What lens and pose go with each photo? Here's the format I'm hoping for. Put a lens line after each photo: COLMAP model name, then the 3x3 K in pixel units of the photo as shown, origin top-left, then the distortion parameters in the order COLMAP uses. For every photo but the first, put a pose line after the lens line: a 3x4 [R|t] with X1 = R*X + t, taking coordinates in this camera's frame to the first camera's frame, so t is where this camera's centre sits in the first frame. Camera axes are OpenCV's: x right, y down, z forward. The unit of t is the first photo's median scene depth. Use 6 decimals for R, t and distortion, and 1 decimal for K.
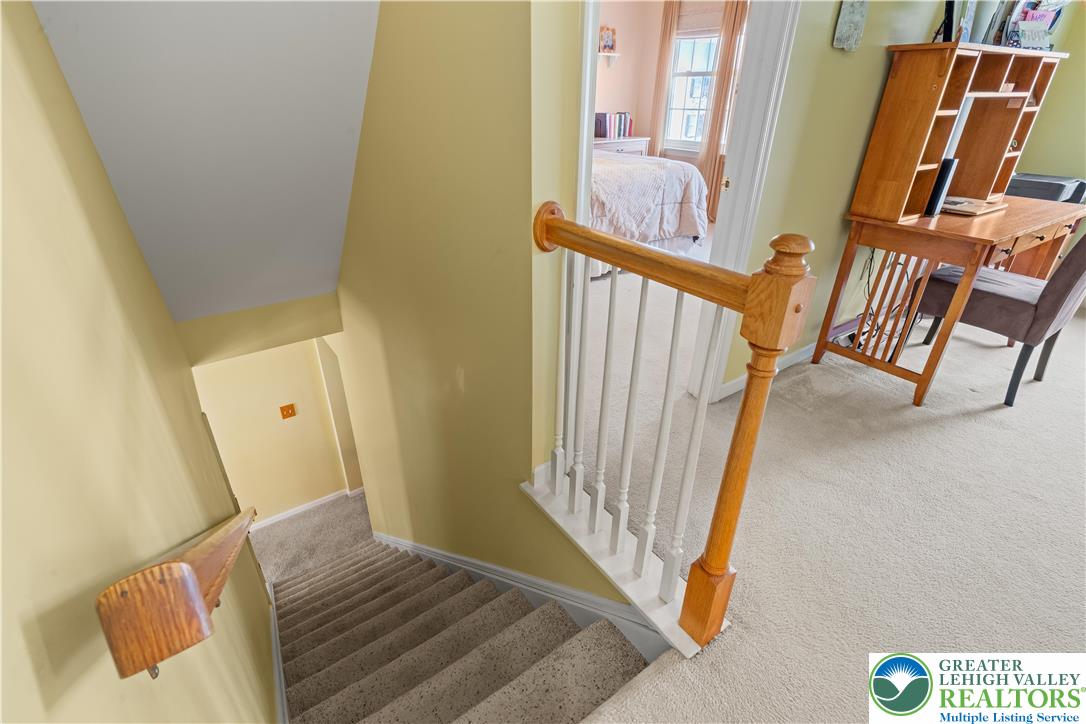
lens RADIAL K [[518.3, 0, 535.3], [0, 518.3, 365.8], [0, 0, 1]] dist [0.002089, 0.000218]
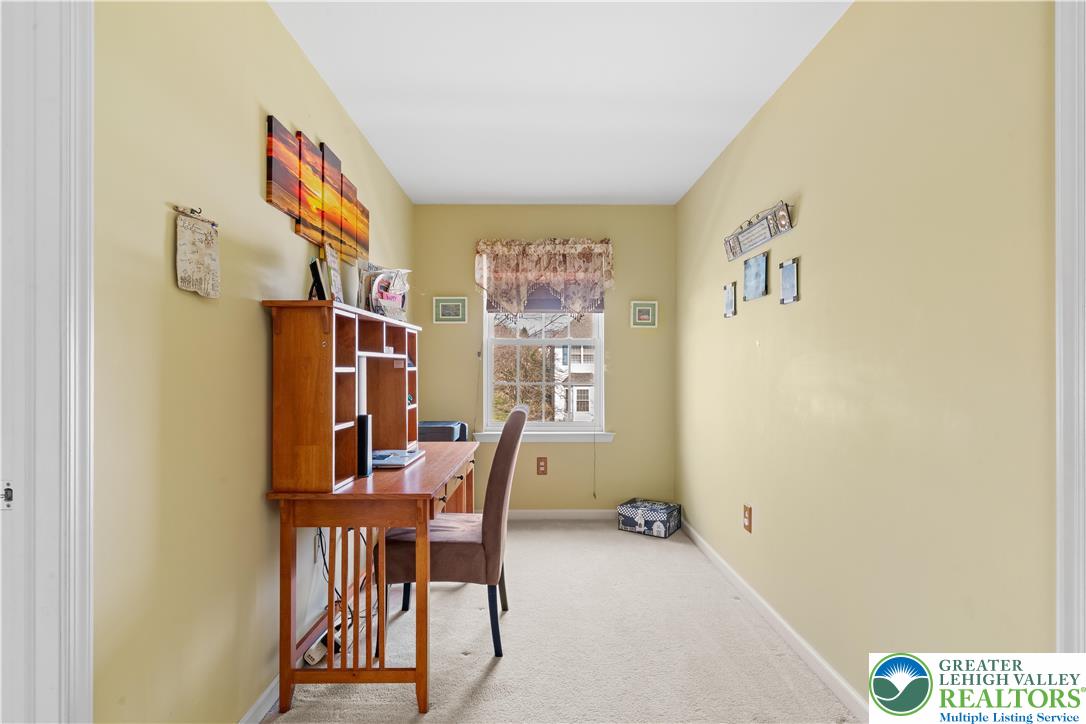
lens RADIAL K [[518.3, 0, 535.3], [0, 518.3, 365.8], [0, 0, 1]] dist [0.002089, 0.000218]
pose [[0.575518, -0.003875, 0.817780, 0.212553], [0.388785, 0.881051, -0.269435, -0.104787], [-0.719462, 0.473005, 0.508568, 0.259612]]
